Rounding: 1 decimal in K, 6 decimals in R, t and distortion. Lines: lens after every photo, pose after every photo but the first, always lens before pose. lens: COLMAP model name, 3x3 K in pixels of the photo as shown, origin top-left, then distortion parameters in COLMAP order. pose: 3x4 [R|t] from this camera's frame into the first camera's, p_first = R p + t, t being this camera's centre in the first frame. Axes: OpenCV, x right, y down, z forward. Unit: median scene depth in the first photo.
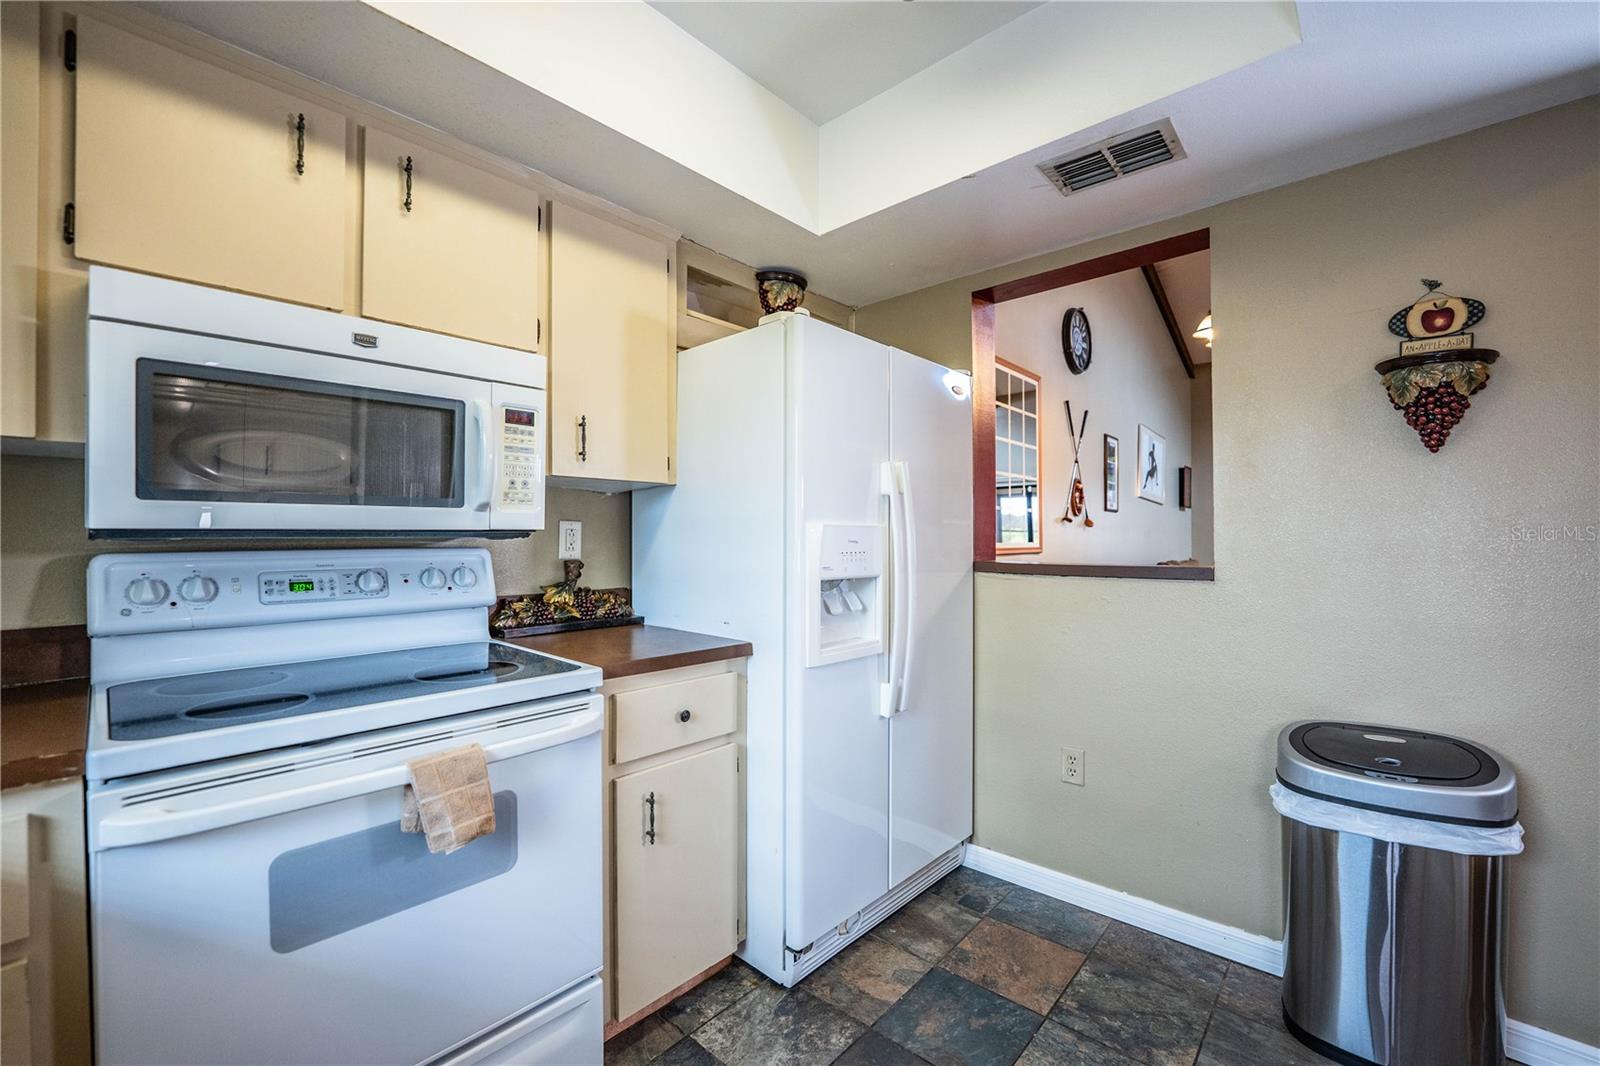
lens RADIAL K [[653.0, 0, 800.9], [0, 653.0, 538.3], [0, 0, 1]] dist [-0.029461, 0.003184]
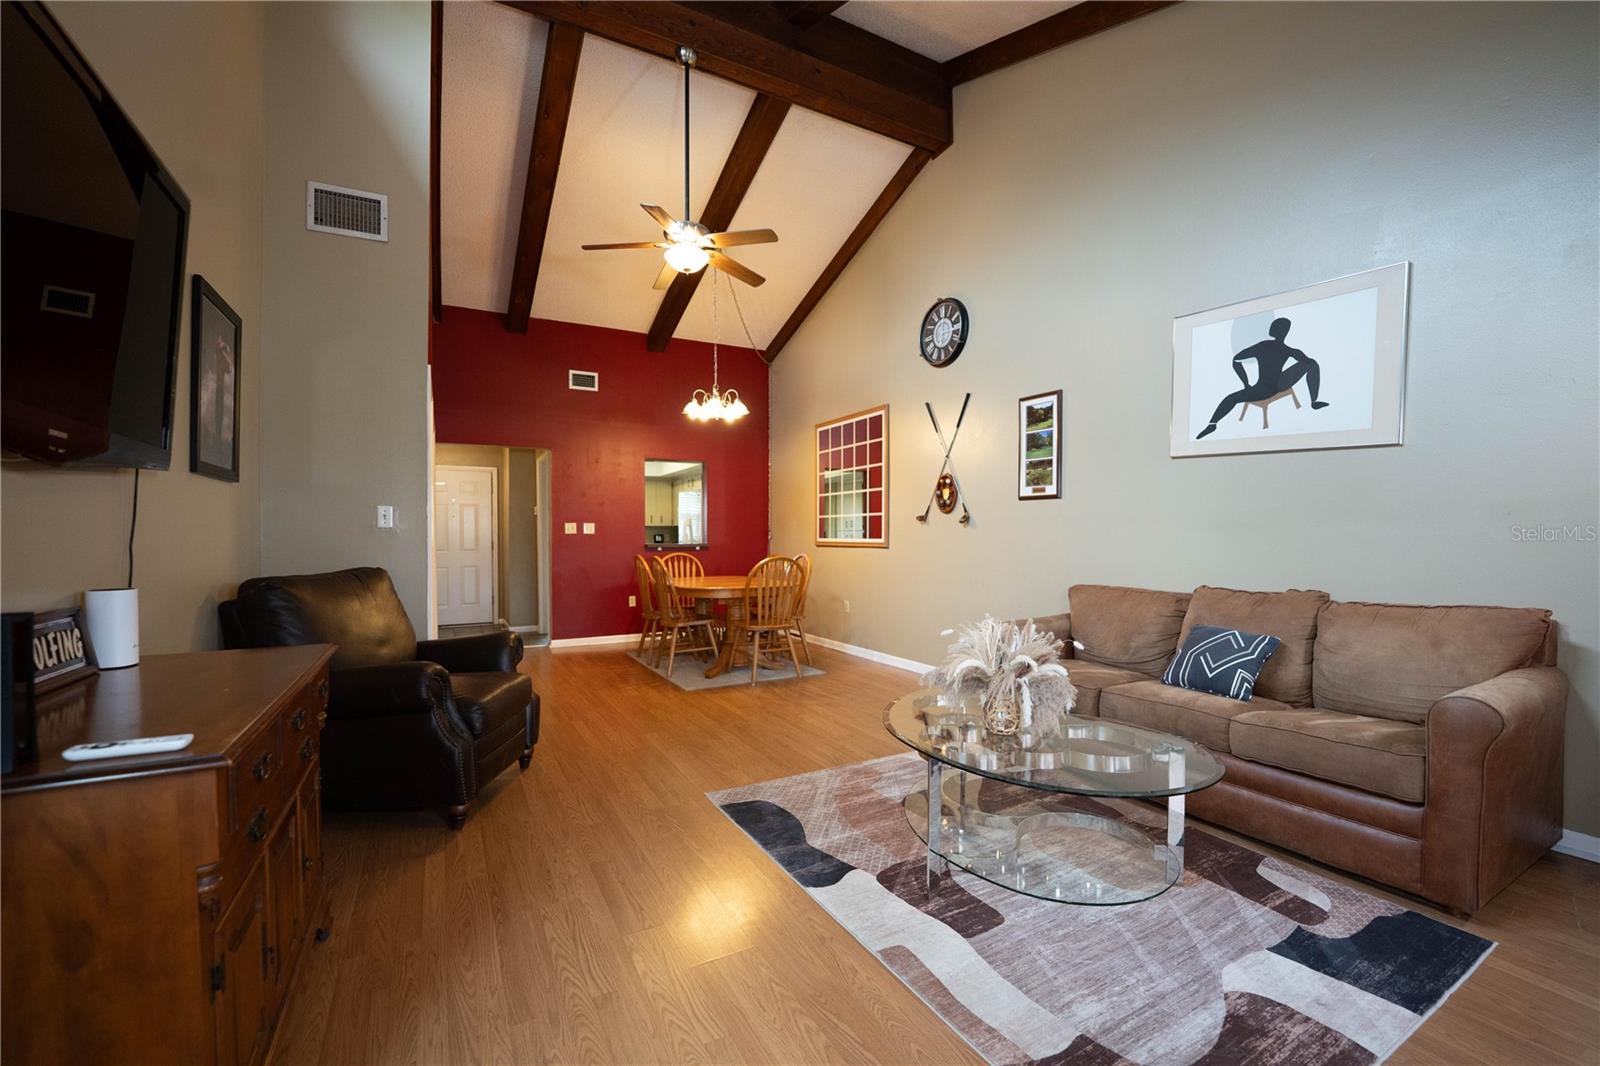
lens RADIAL K [[653.0, 0, 800.9], [0, 653.0, 538.3], [0, 0, 1]] dist [-0.029461, 0.003184]
pose [[-0.327212, 0.008078, -0.944916, 5.012876], [0.004158, 0.999966, 0.007109, -0.013261], [0.944942, -0.001603, -0.327235, 3.942082]]
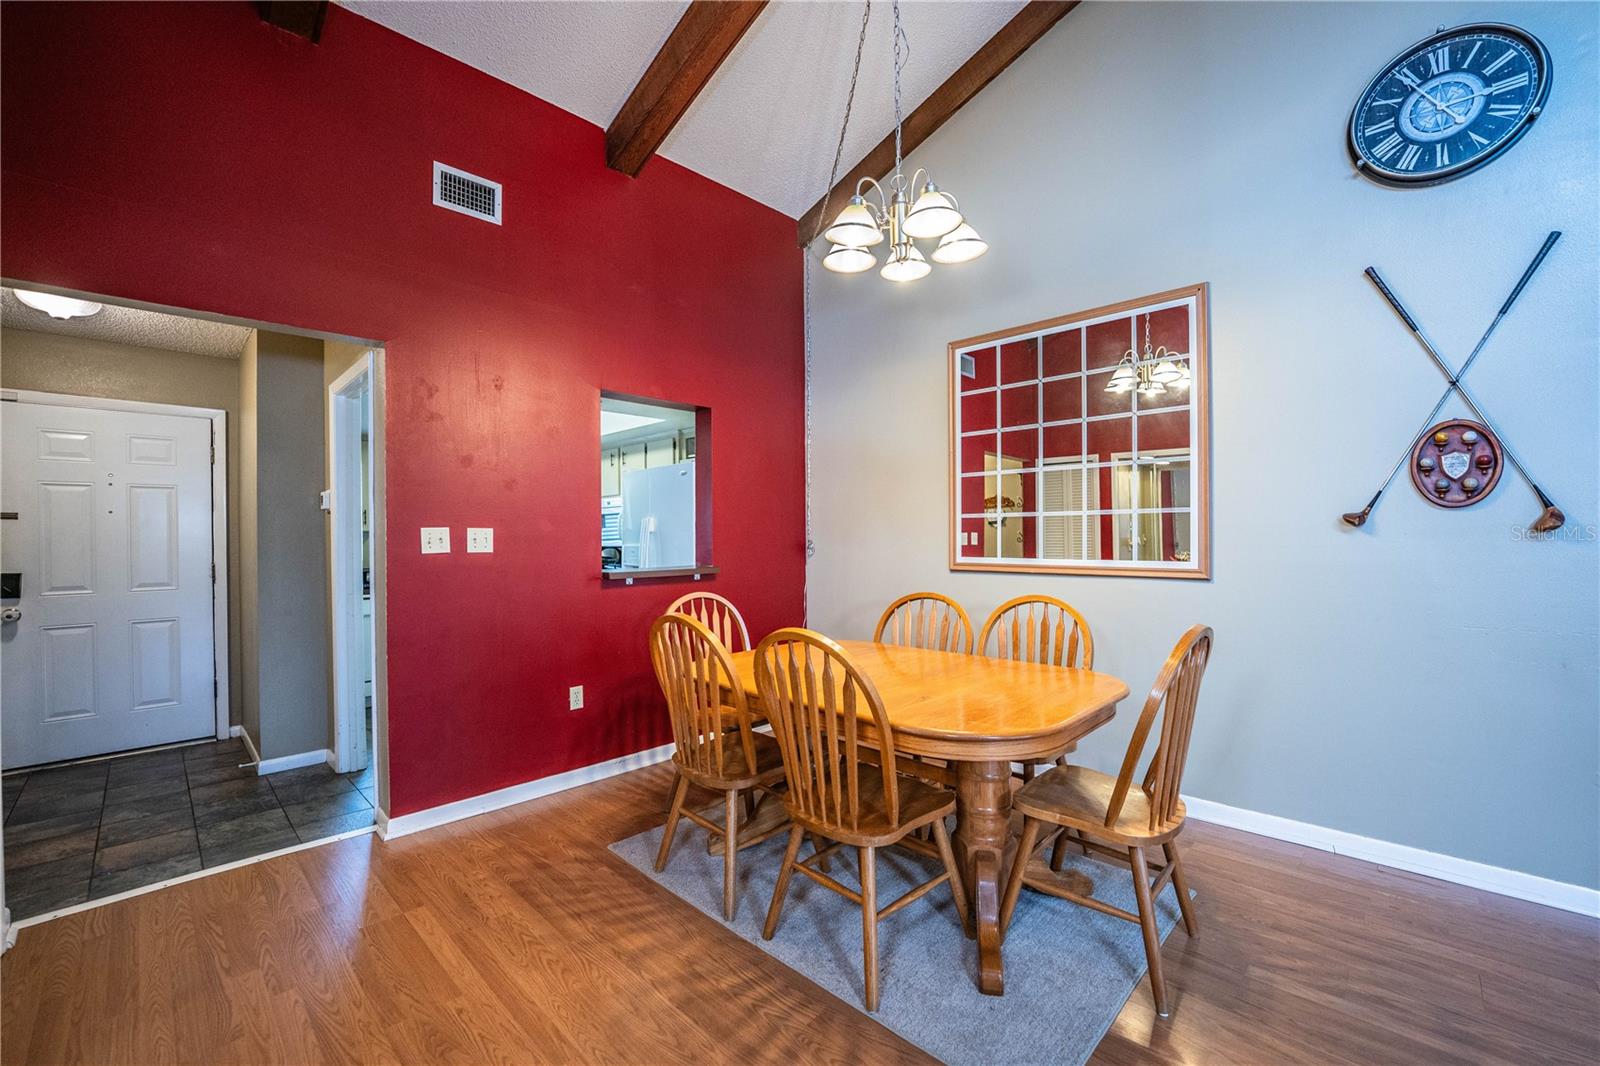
lens RADIAL K [[653.0, 0, 800.9], [0, 653.0, 538.3], [0, 0, 1]] dist [-0.029461, 0.003184]
pose [[-0.038379, 0.002950, -0.999259, 3.063753], [0.006739, 0.999974, 0.002693, -0.061200], [0.999241, -0.006631, -0.038398, 2.054406]]
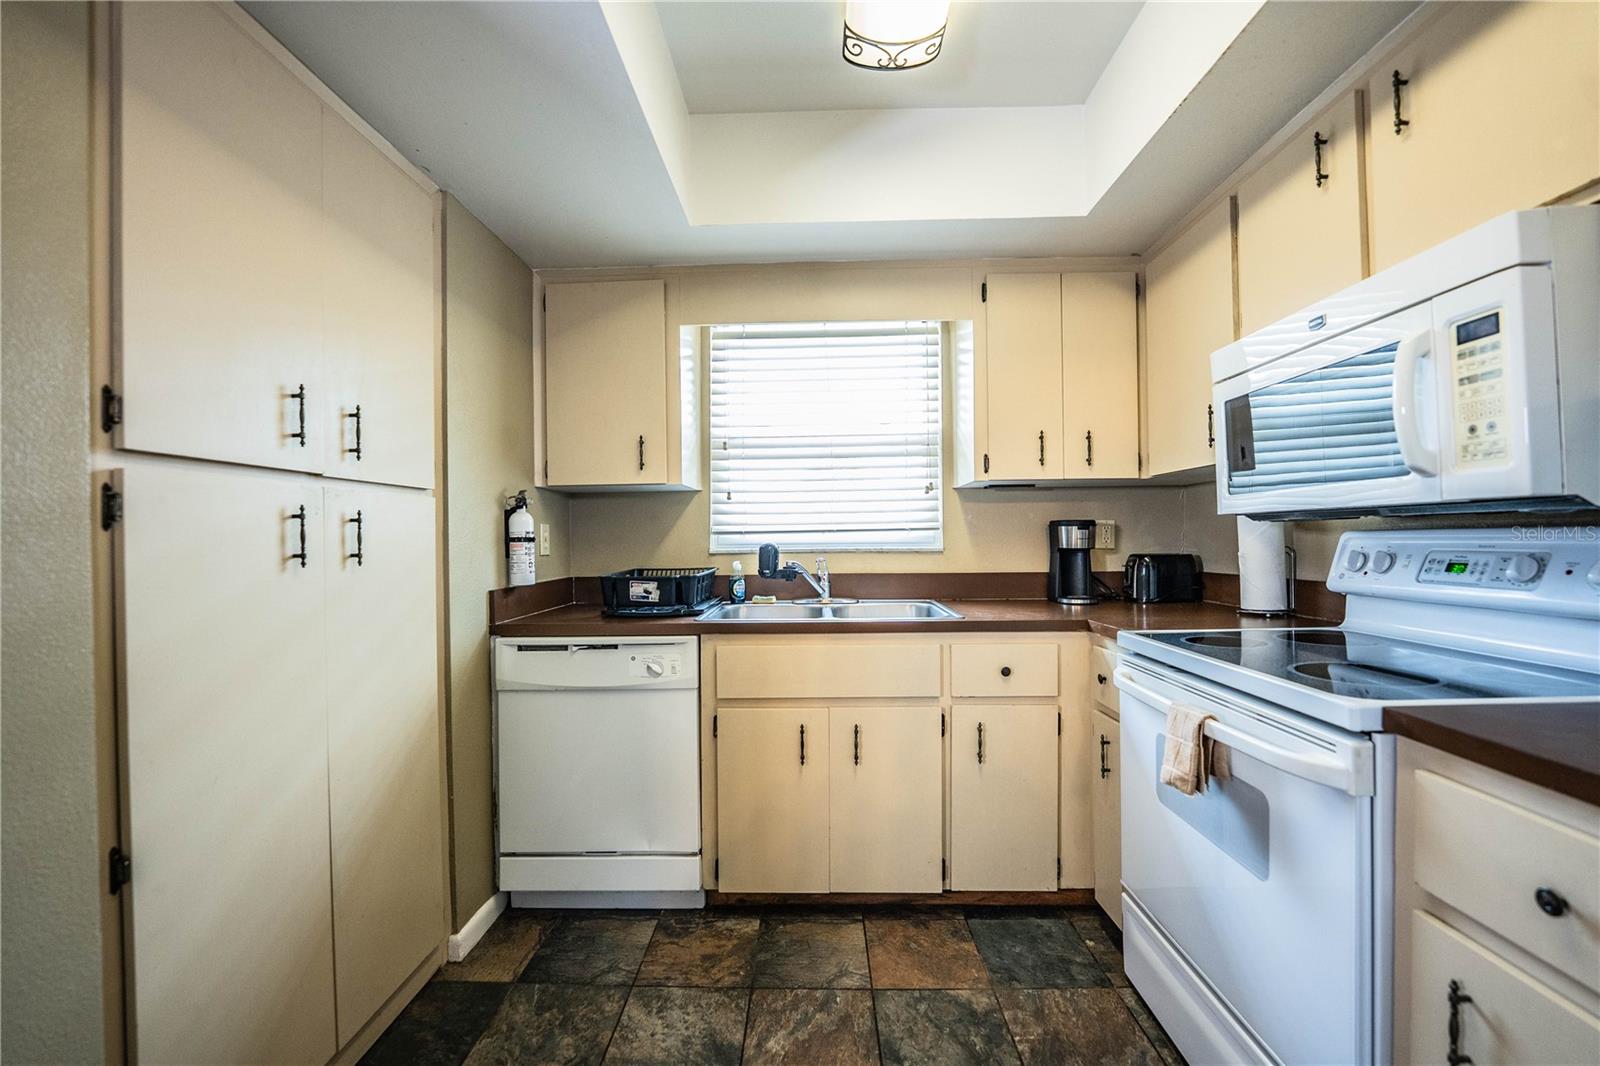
lens RADIAL K [[653.0, 0, 800.9], [0, 653.0, 538.3], [0, 0, 1]] dist [-0.029461, 0.003184]
pose [[-0.761618, 0.012842, -0.647899, 0.506641], [0.013227, 0.999903, 0.004271, 0.015302], [0.647891, -0.005317, -0.761715, 1.029795]]
